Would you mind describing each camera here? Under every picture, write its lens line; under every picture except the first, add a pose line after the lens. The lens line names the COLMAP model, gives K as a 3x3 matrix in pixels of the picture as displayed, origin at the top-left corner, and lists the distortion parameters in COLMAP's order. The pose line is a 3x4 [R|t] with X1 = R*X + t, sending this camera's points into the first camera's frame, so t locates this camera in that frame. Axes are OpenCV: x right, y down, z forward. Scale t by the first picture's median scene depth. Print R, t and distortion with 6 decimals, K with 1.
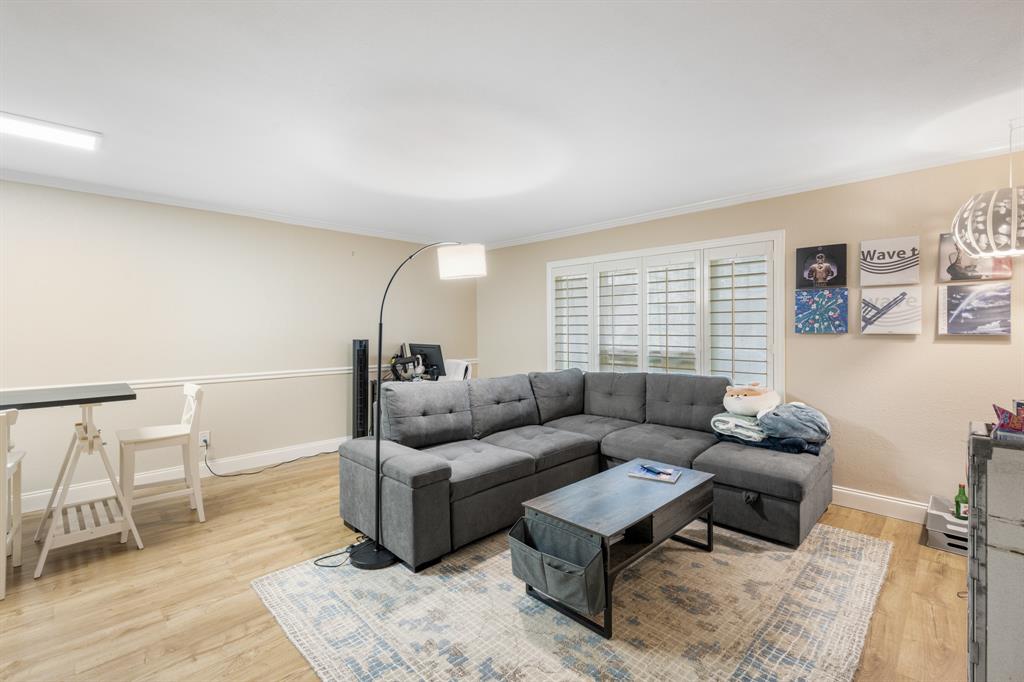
lens RADIAL K [[456.6, 0, 528.6], [0, 456.6, 325.7], [0, 0, 1]] dist [-0.000926, -0.000106]
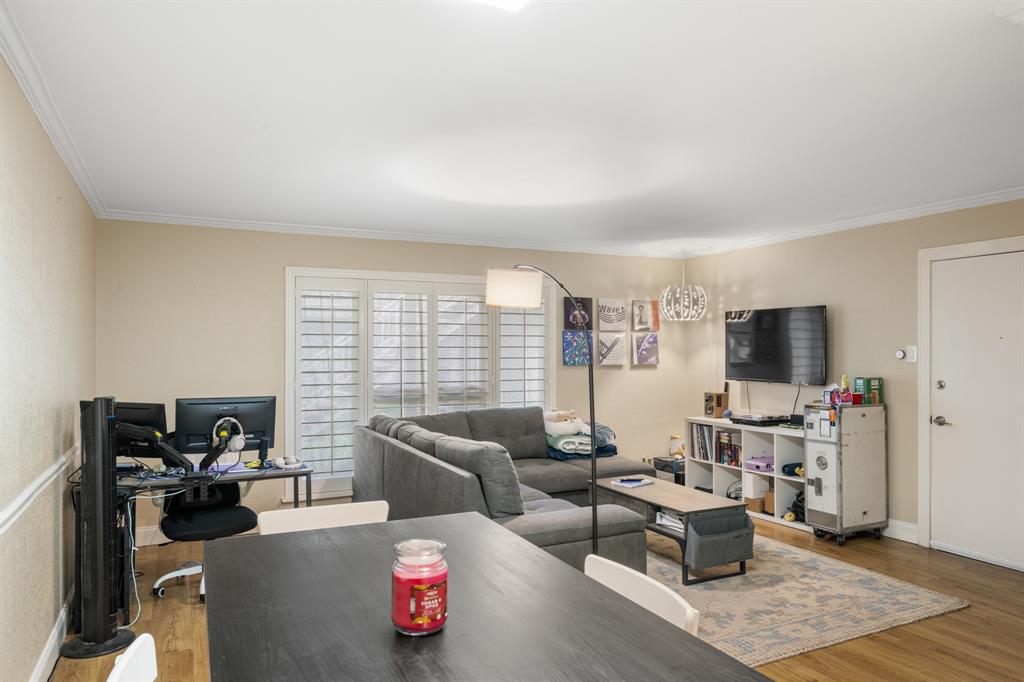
lens RADIAL K [[672.2, 0, 513.6], [0, 672.2, 344.7], [0, 0, 1]] dist [0.001842, 0.000837]
pose [[0.329037, 0.008764, 0.944276, -1.279559], [-0.002826, 0.999962, -0.008296, -0.026816], [-0.944313, 0.000061, 0.329049, 0.584300]]
